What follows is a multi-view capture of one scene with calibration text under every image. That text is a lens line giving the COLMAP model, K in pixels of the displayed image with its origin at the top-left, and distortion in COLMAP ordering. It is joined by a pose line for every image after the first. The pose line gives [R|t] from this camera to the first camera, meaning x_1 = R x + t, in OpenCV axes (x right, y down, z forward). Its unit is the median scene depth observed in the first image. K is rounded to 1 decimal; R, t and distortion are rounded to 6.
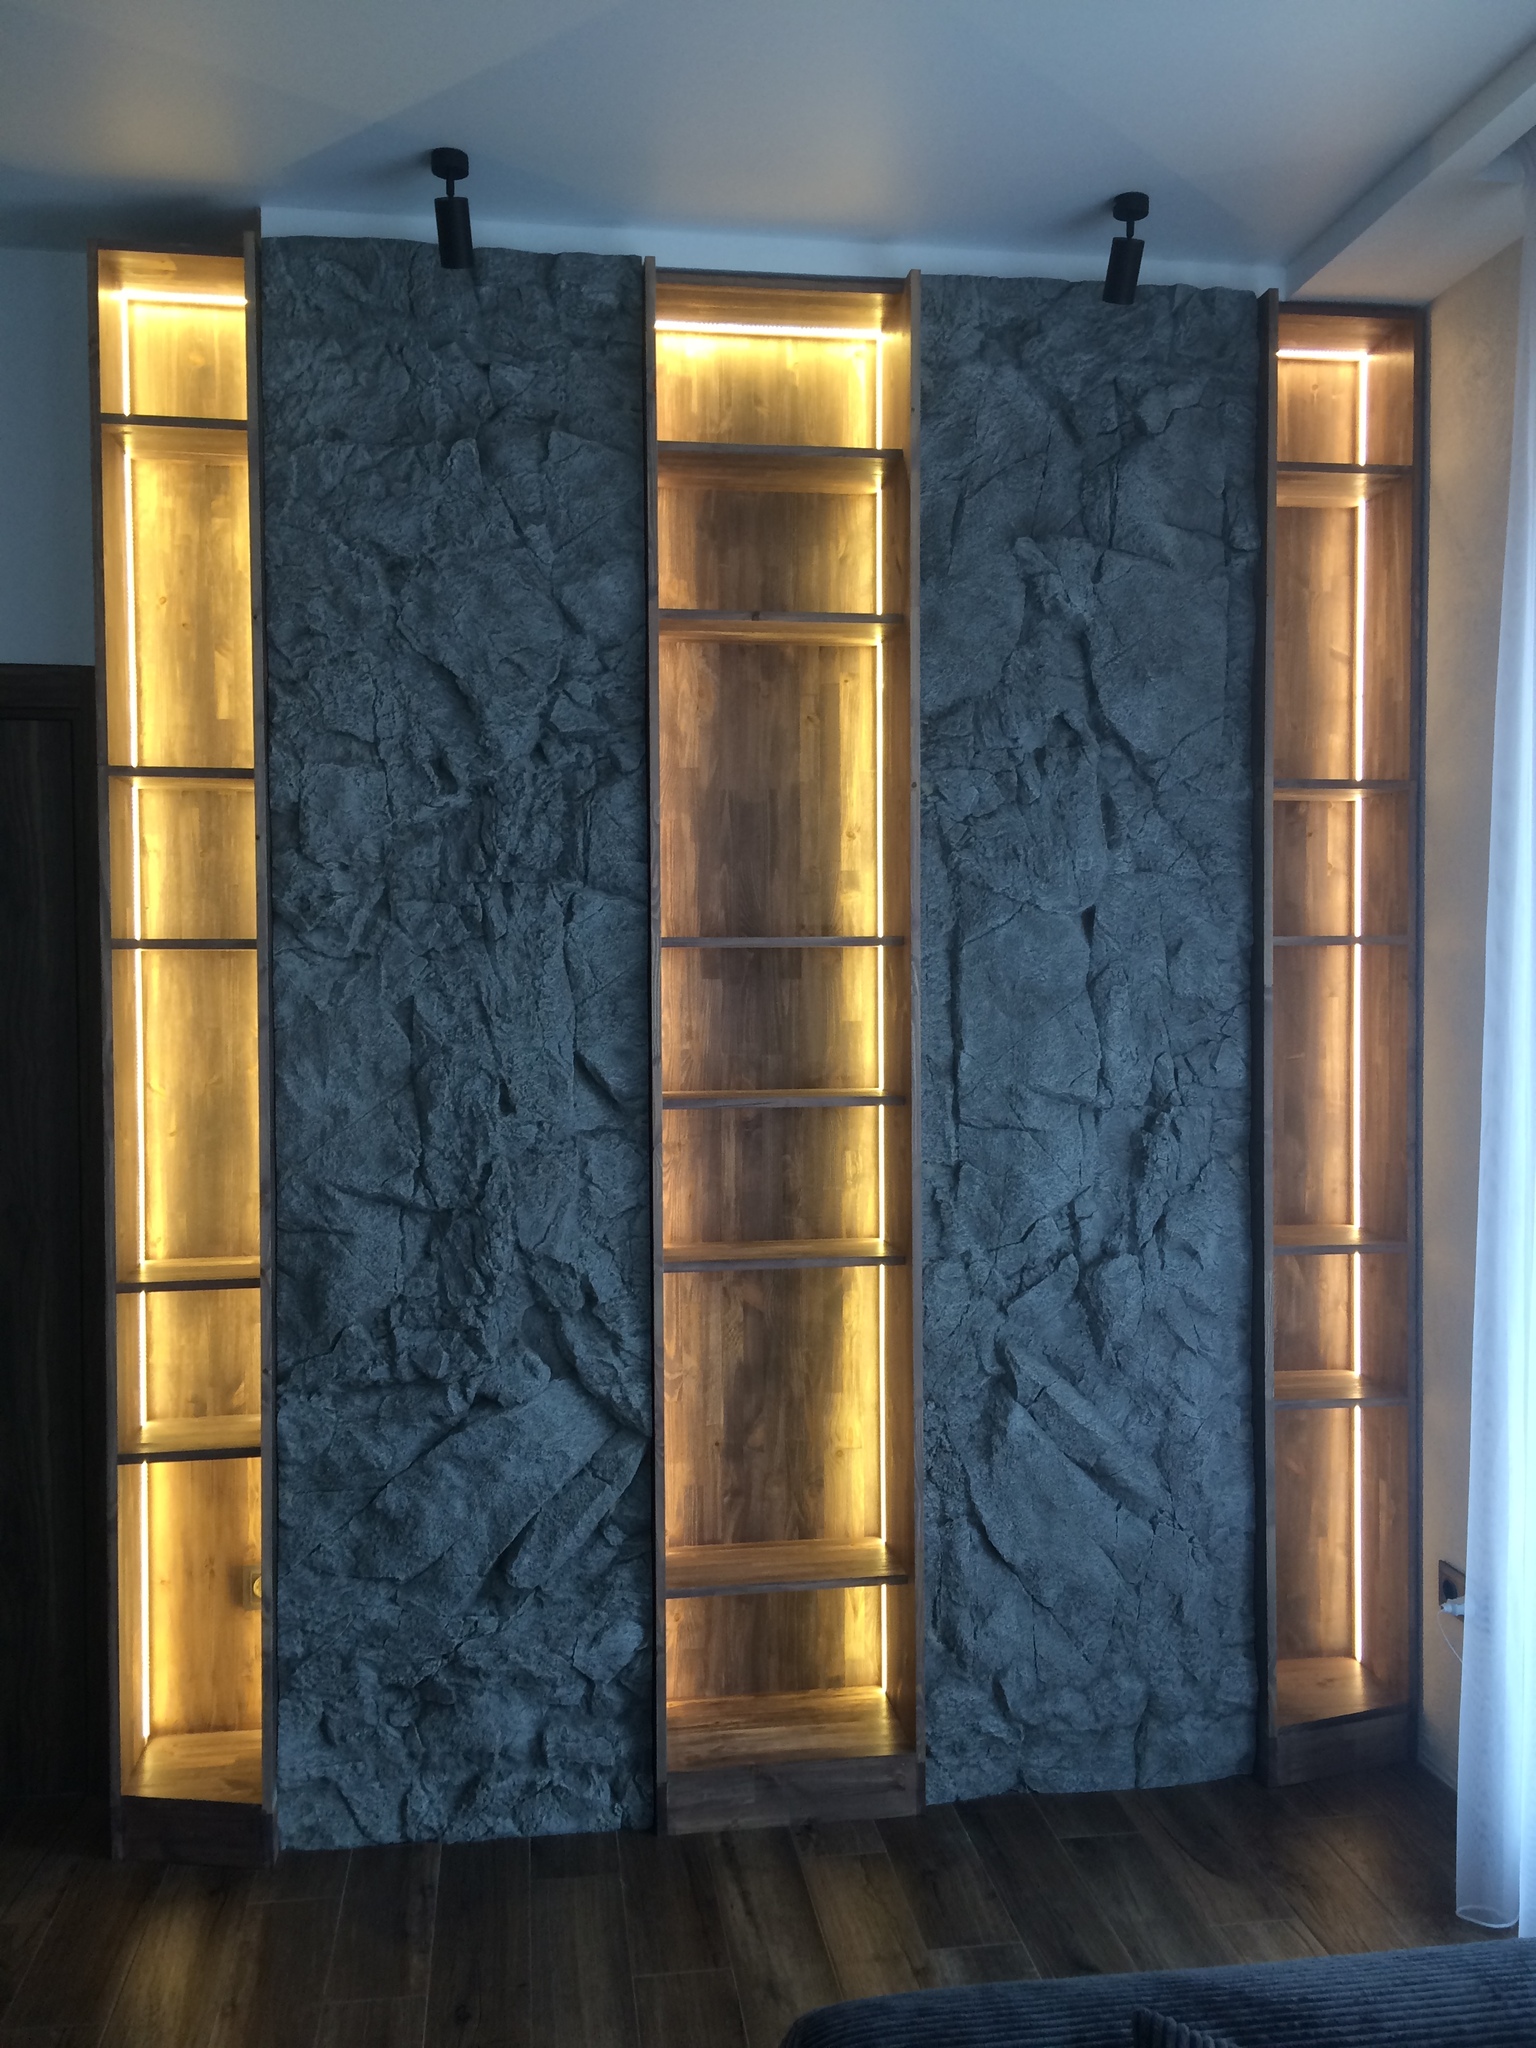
lens RADIAL K [[1714.4, 0, 773.1], [0, 1714.4, 1014.2], [0, 0, 1]] dist [0.093532, -0.134247]
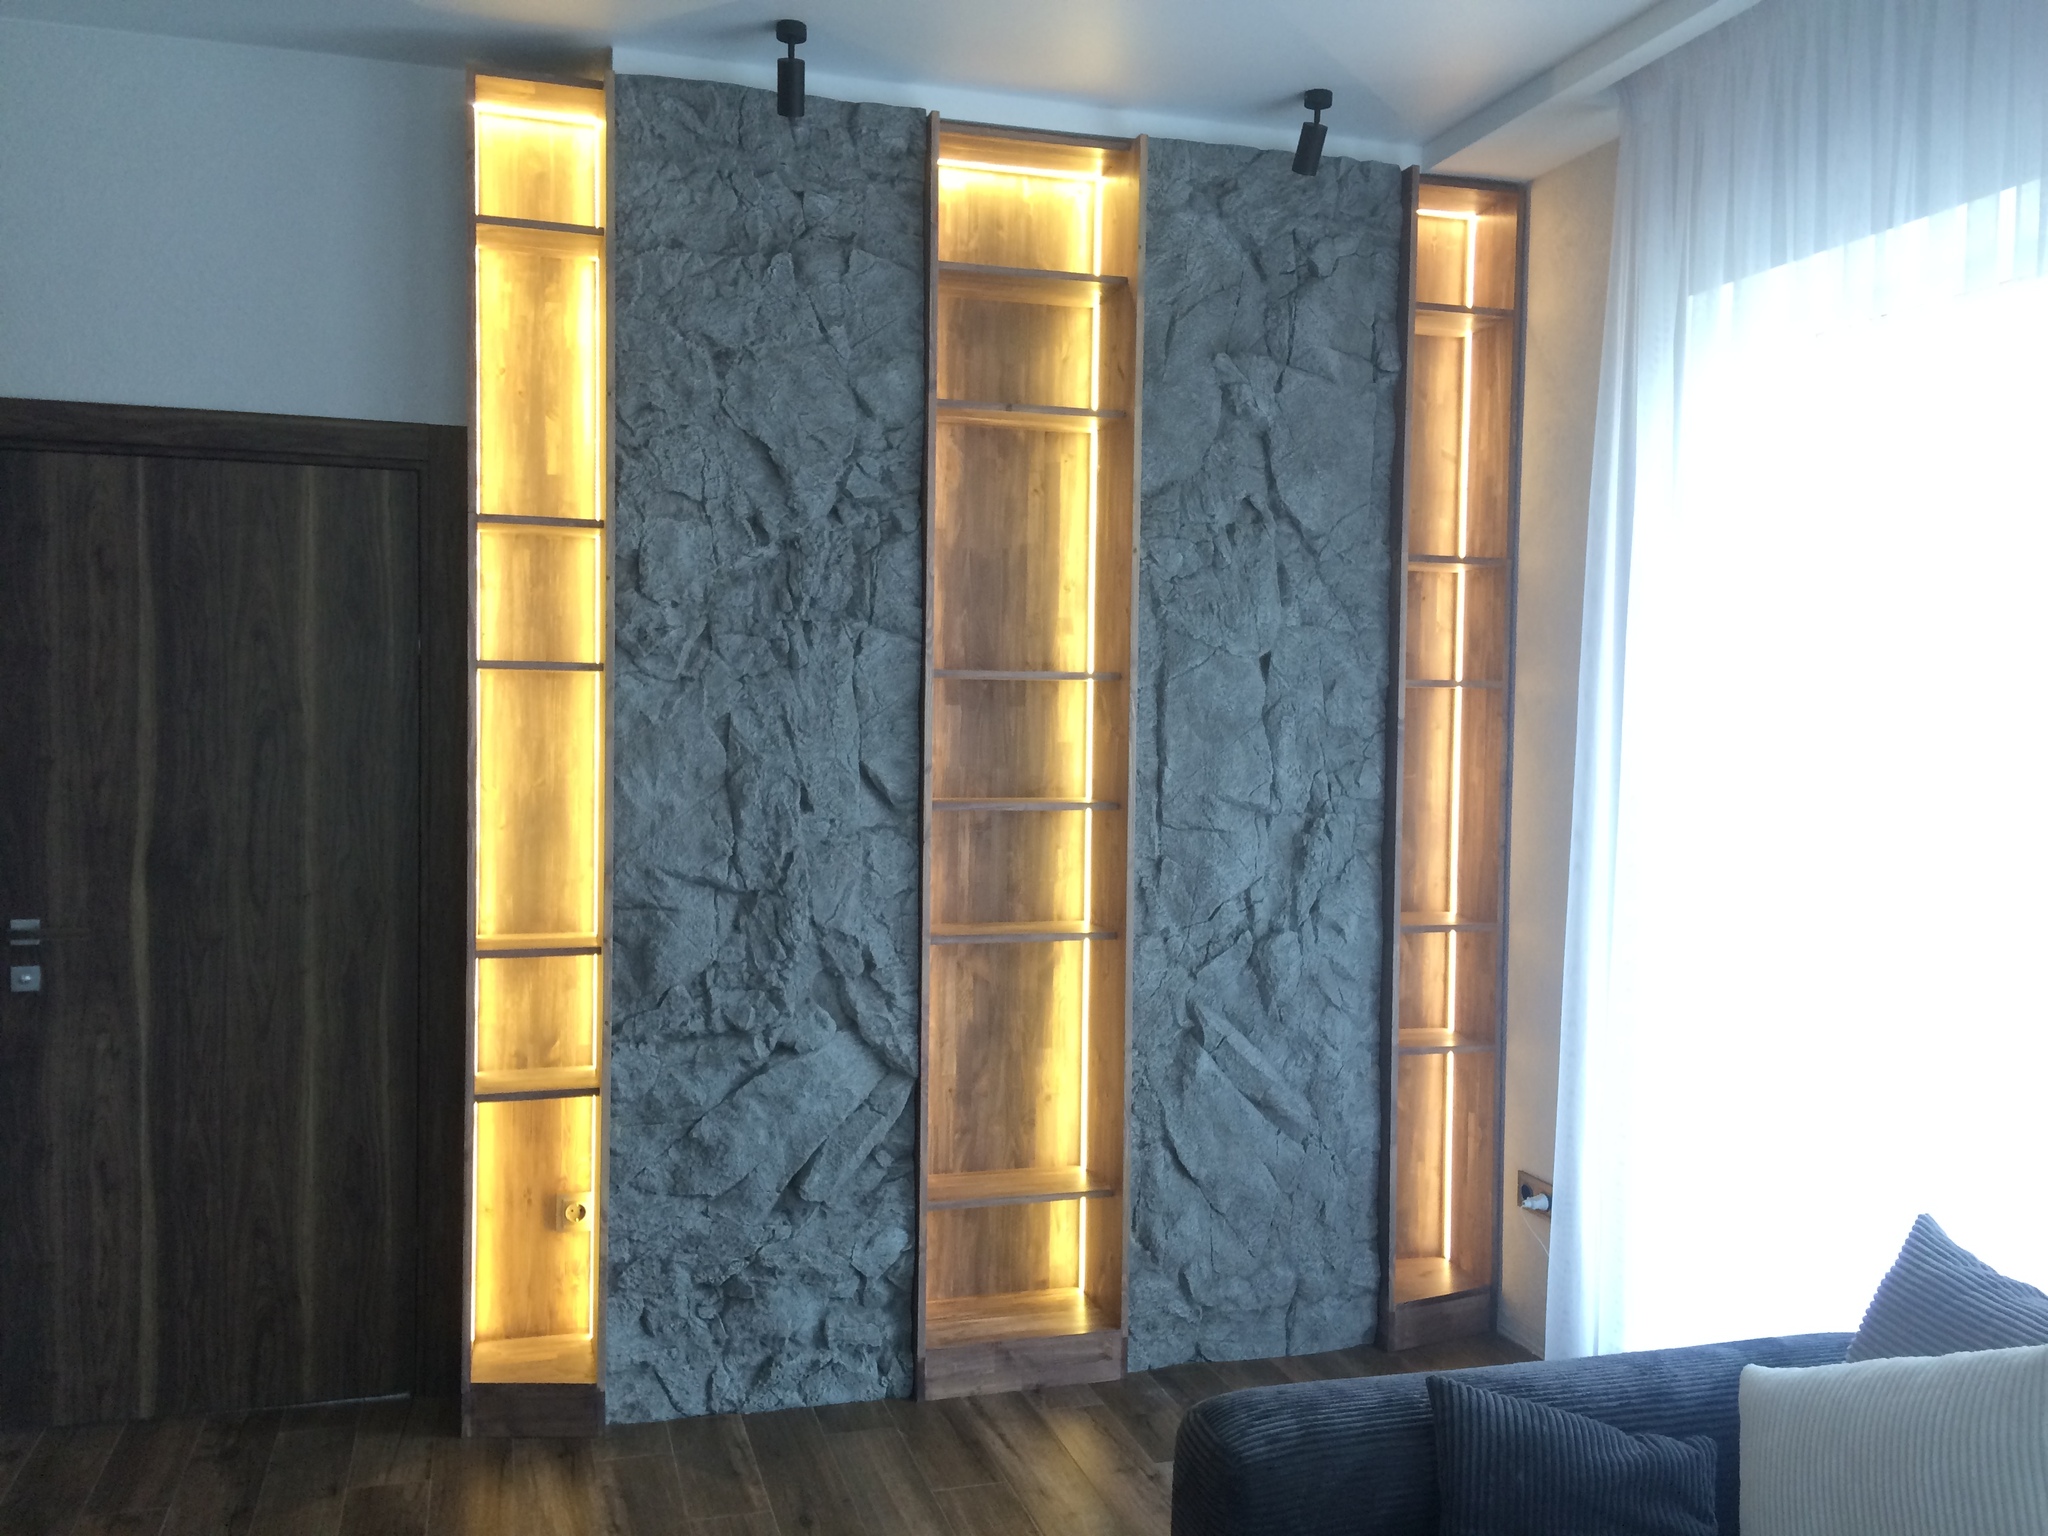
lens RADIAL K [[1714.4, 0, 1006.7], [0, 1714.4, 775.9], [0, 0, 1]] dist [0.093532, -0.134247]
pose [[0.989640, 0.013318, 0.142952, -0.185620], [-0.014896, 0.999839, 0.009969, 0.018107], [-0.142796, -0.011995, 0.989679, -0.214721]]
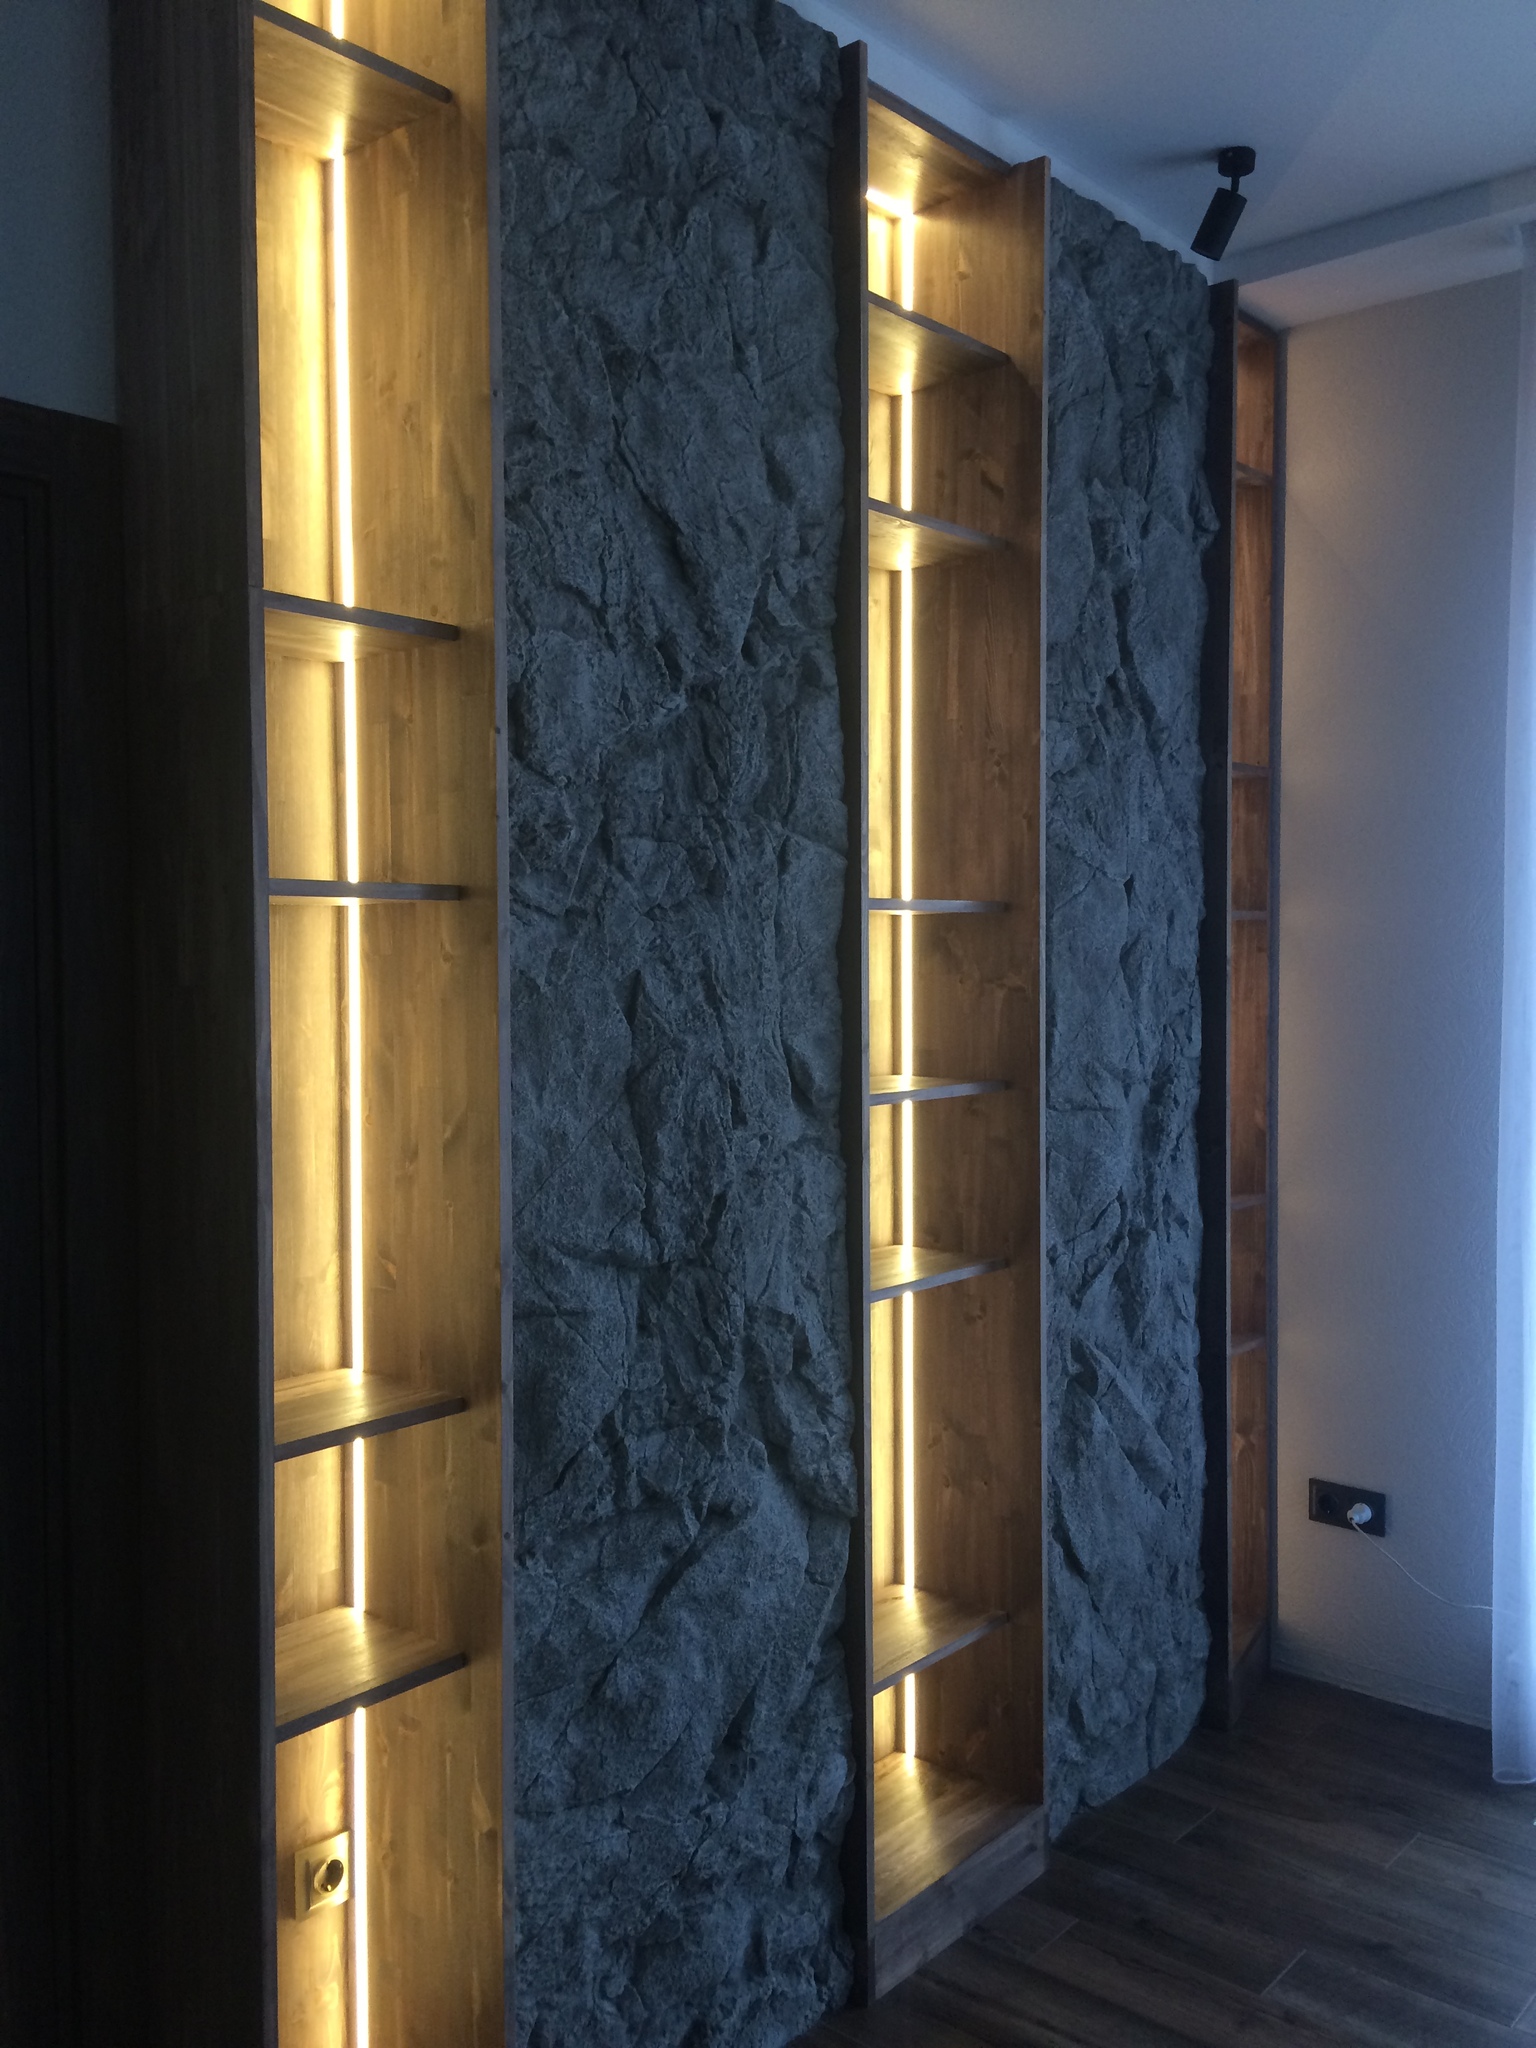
lens RADIAL K [[1714.4, 0, 759.0], [0, 1714.4, 1015.0], [0, 0, 1]] dist [0.093532, -0.134247]
pose [[0.756384, -0.022939, 0.653725, -0.628394], [0.020939, 0.999722, 0.010853, 0.001264], [-0.653793, 0.005480, 0.756654, 0.419438]]
